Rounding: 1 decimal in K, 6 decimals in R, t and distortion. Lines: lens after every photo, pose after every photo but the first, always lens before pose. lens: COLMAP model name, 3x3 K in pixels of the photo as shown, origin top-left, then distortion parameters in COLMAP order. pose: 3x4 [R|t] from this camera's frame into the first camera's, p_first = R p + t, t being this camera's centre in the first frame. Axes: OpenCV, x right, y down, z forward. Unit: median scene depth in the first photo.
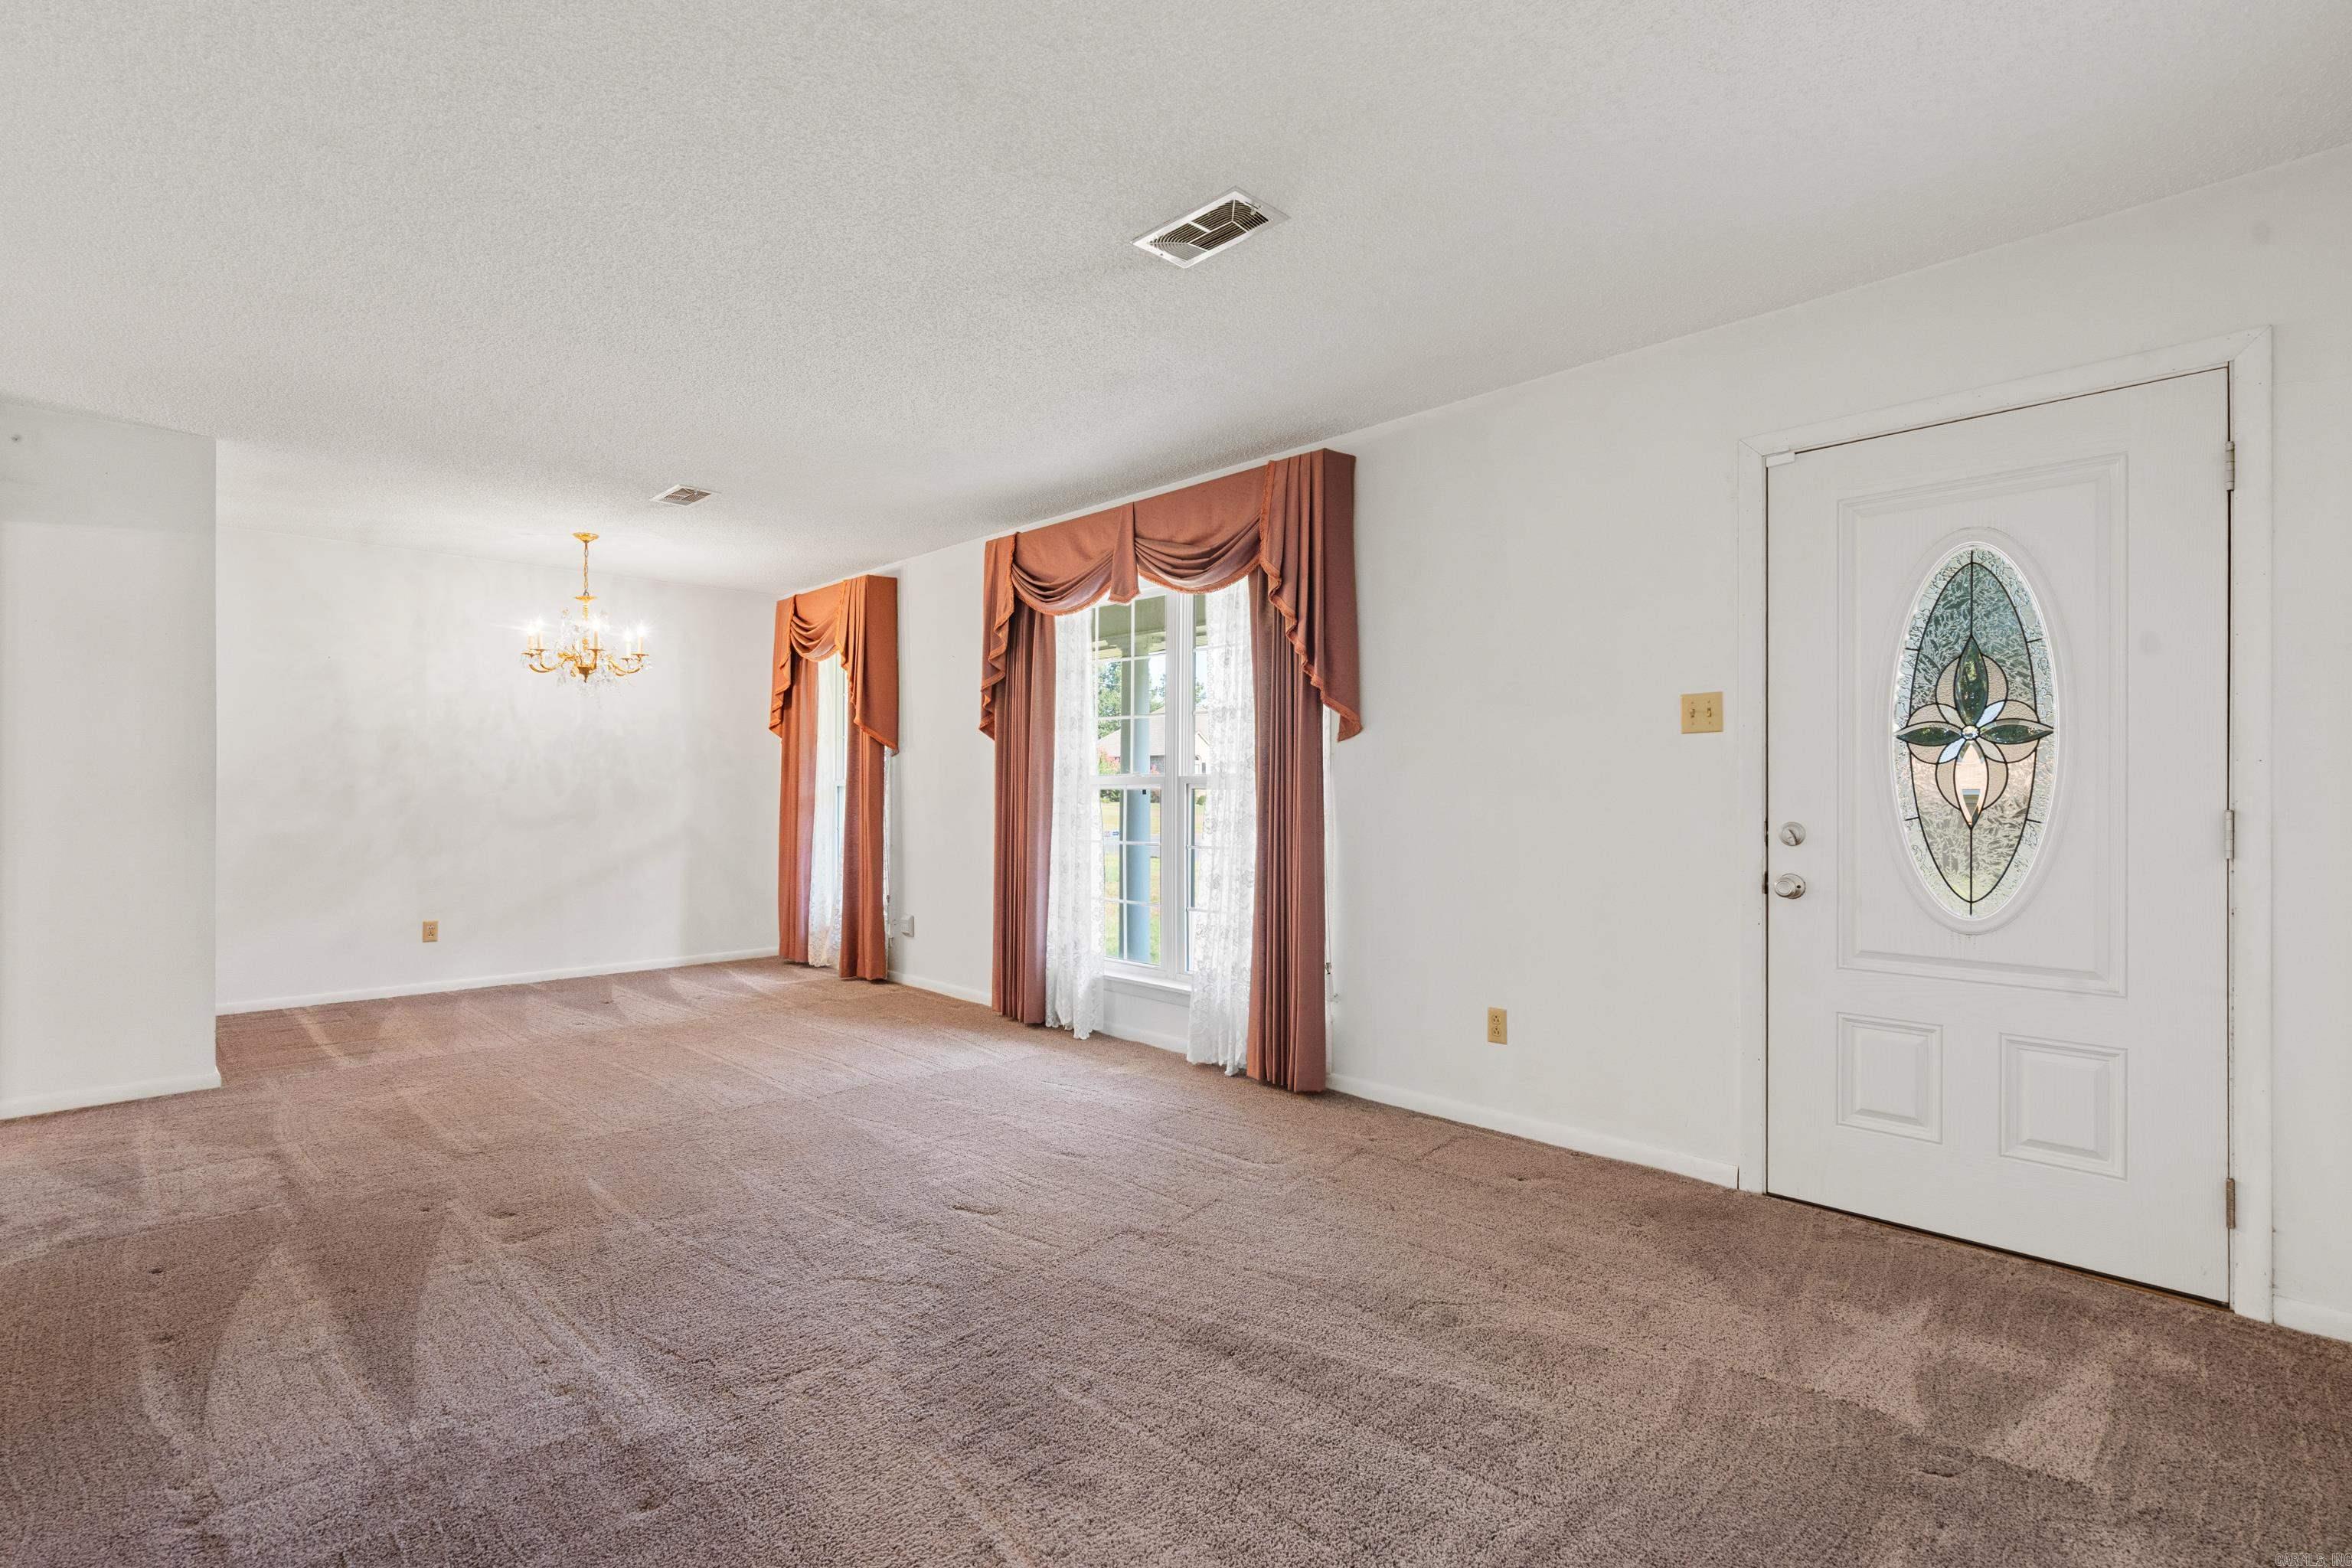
lens RADIAL K [[1077.2, 0, 1177.5], [0, 1077.2, 788.1], [0, 0, 1]] dist [-0.004719, 0.001105]
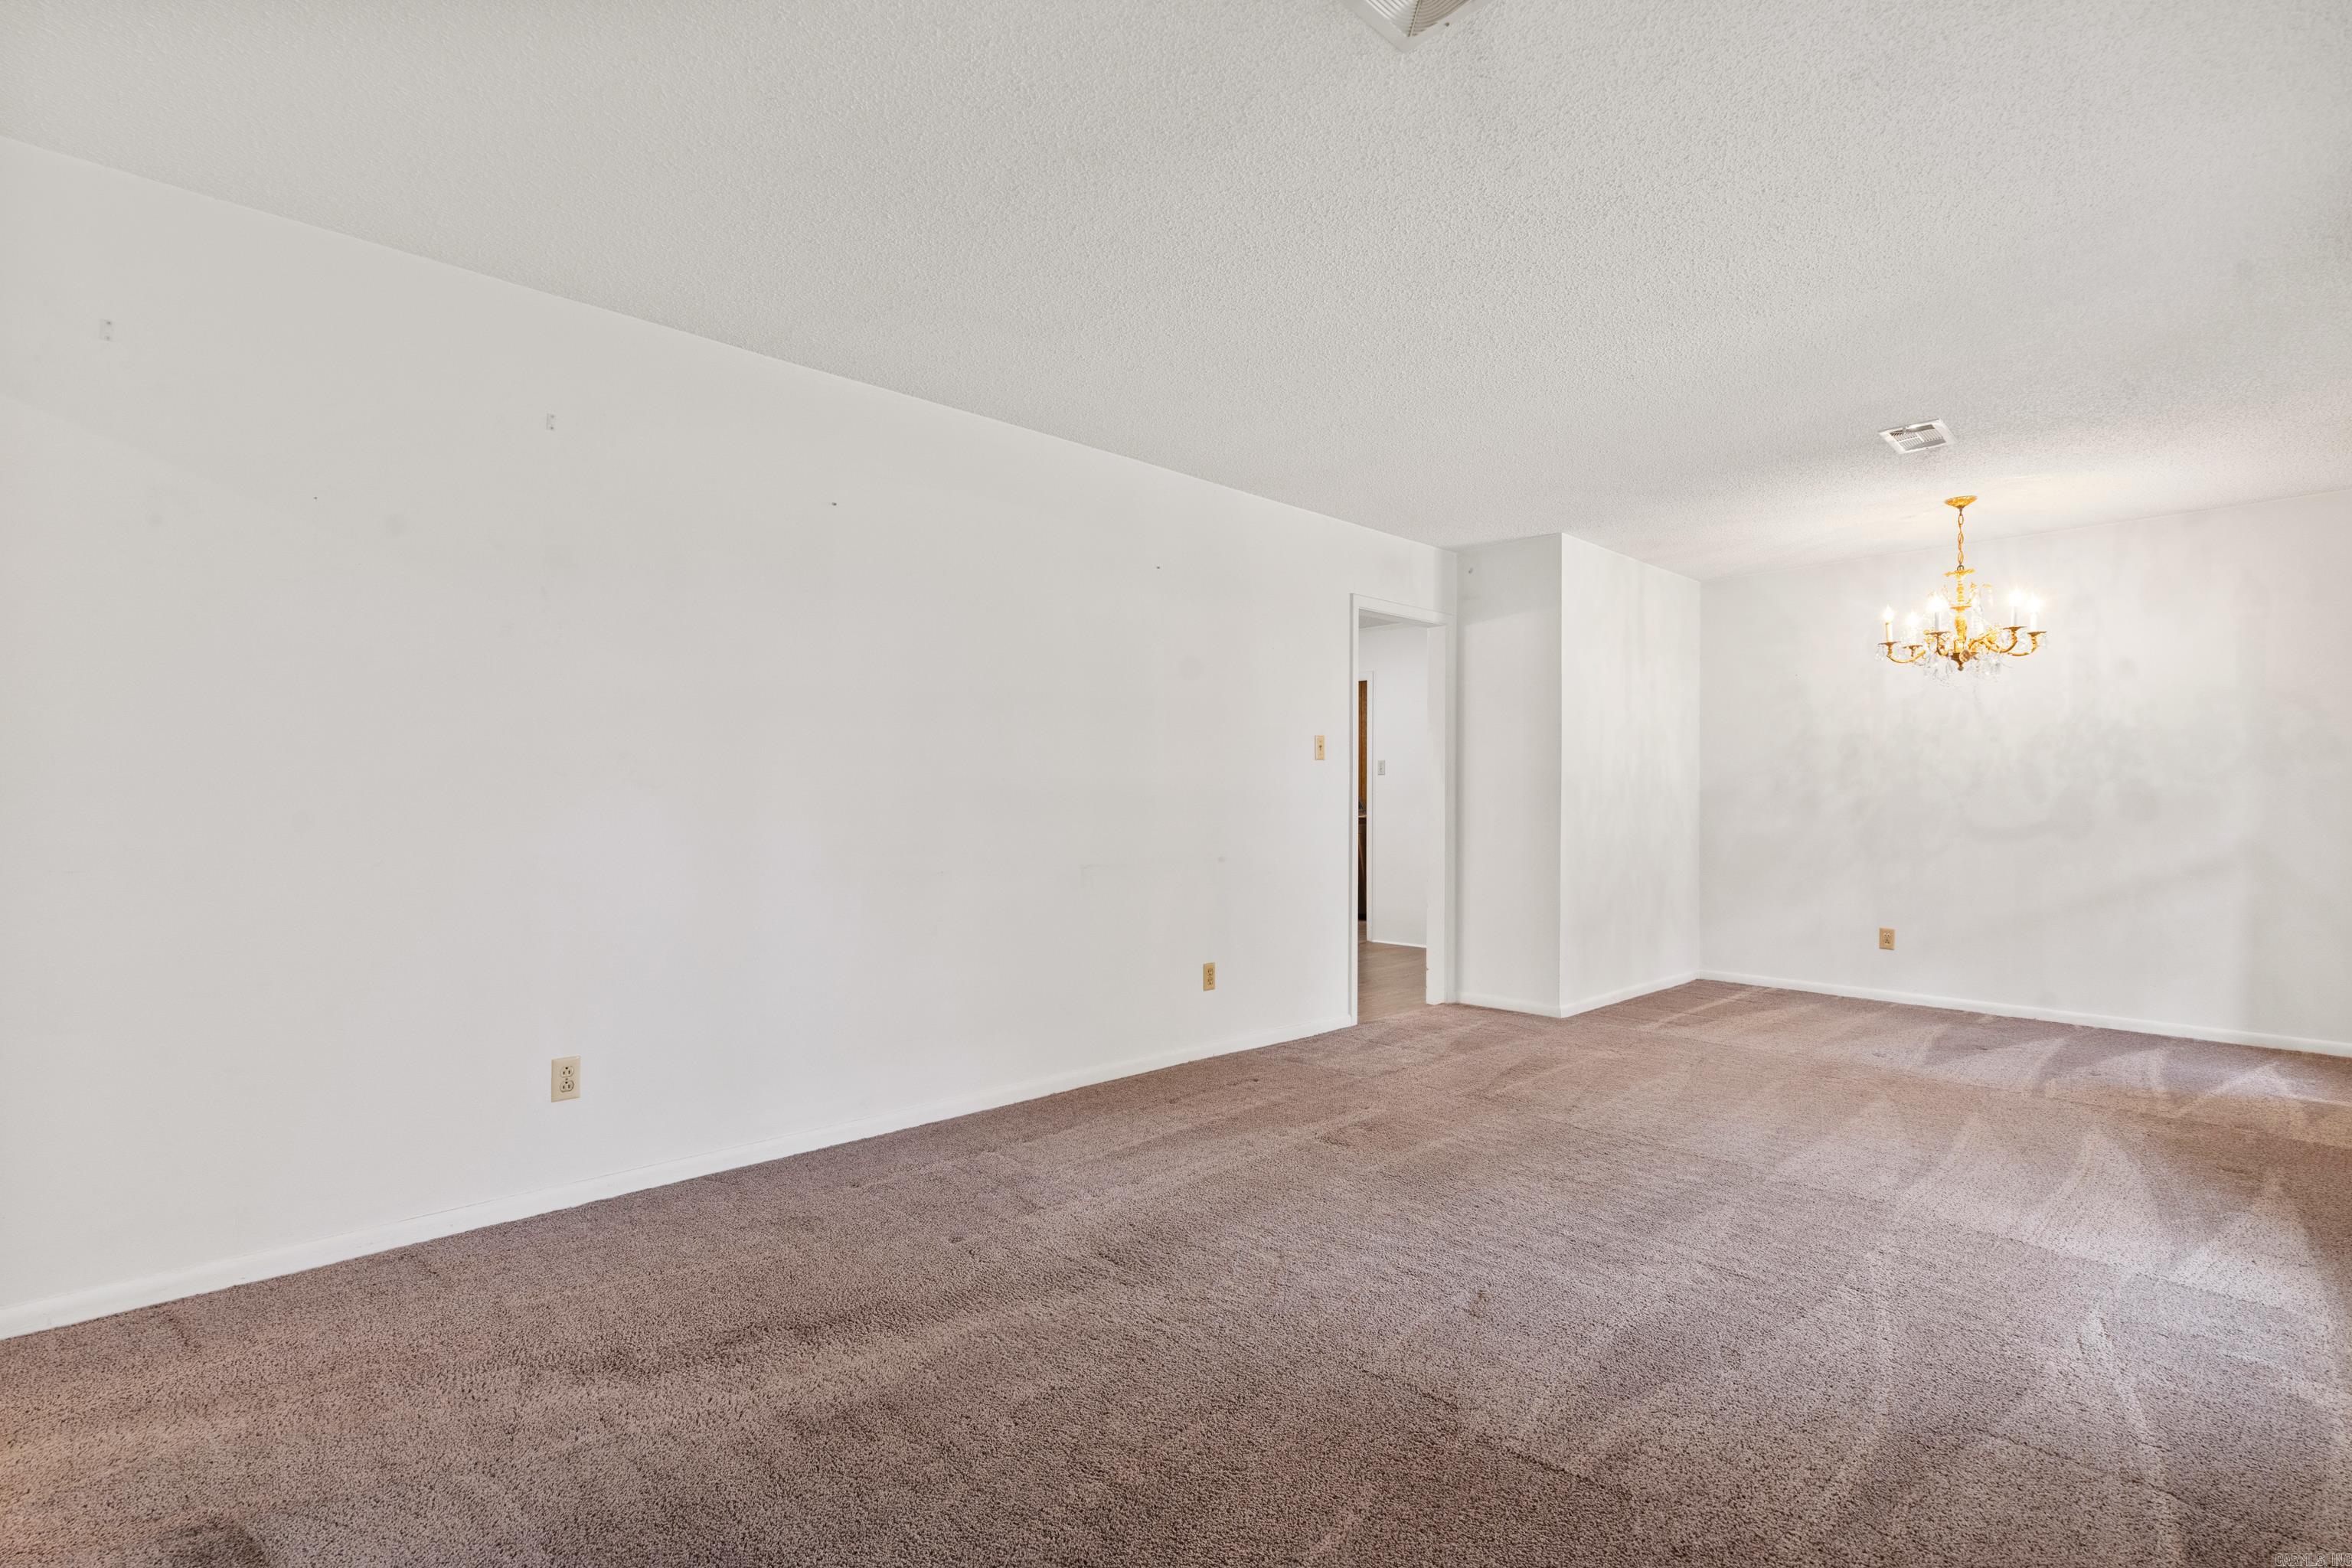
lens RADIAL K [[1077.2, 0, 1177.5], [0, 1077.2, 784.5], [0, 0, 1]] dist [-0.004719, 0.001105]
pose [[-0.020394, -0.012384, -0.999715, 0.317088], [0.004335, 0.999913, -0.012475, 0.001310], [0.999783, -0.004589, -0.020338, 0.384348]]
